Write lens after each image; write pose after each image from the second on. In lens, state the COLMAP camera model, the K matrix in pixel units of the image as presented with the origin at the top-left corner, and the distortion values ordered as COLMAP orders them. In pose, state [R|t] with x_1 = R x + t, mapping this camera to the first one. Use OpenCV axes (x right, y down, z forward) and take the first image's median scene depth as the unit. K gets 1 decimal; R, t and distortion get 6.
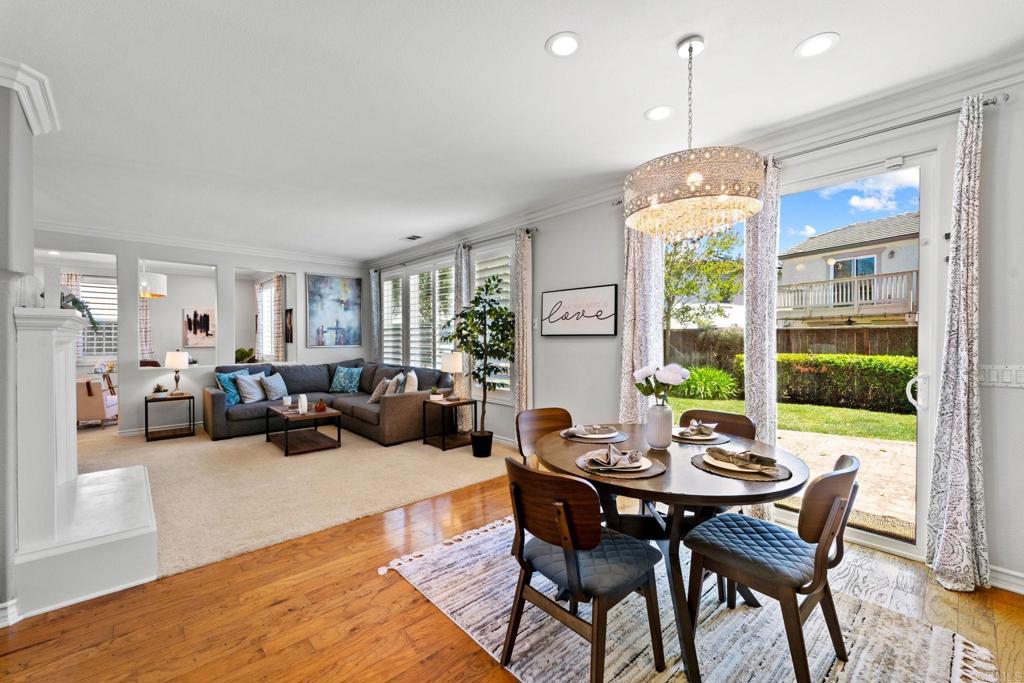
lens RADIAL K [[415.7, 0, 511.4], [0, 415.7, 342.6], [0, 0, 1]] dist [0.003730, -0.002861]
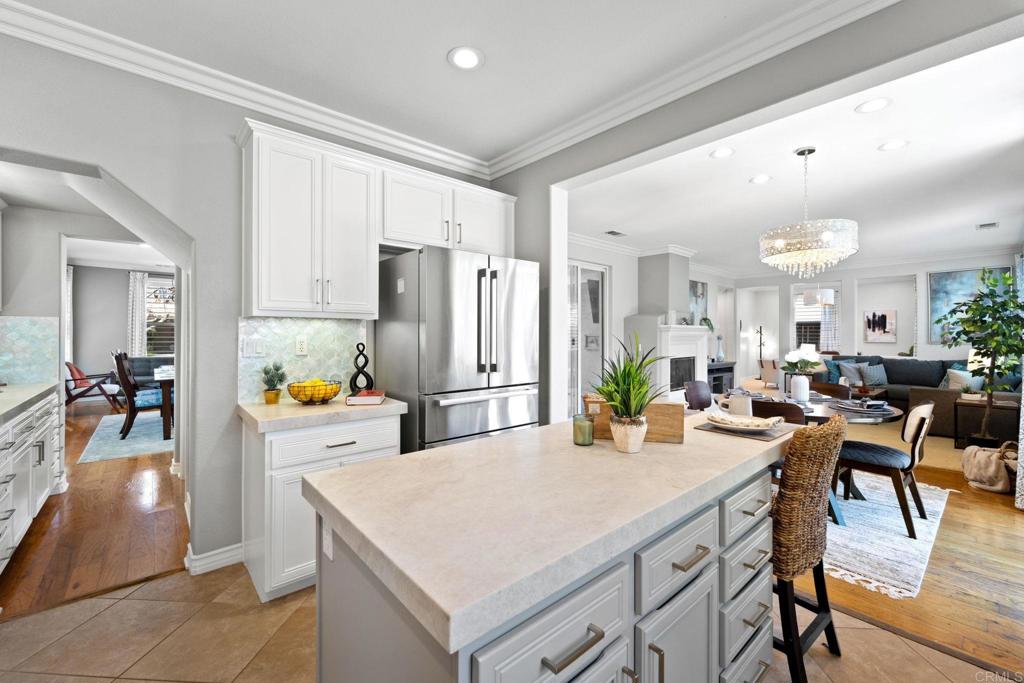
lens RADIAL K [[415.7, 0, 512.1], [0, 415.7, 333.2], [0, 0, 1]] dist [0.003730, -0.002861]
pose [[-0.032853, -0.003848, -0.999453, 0.484761], [-0.011654, 0.999926, -0.003466, 0.000616], [0.999392, 0.011534, -0.032895, -0.008157]]
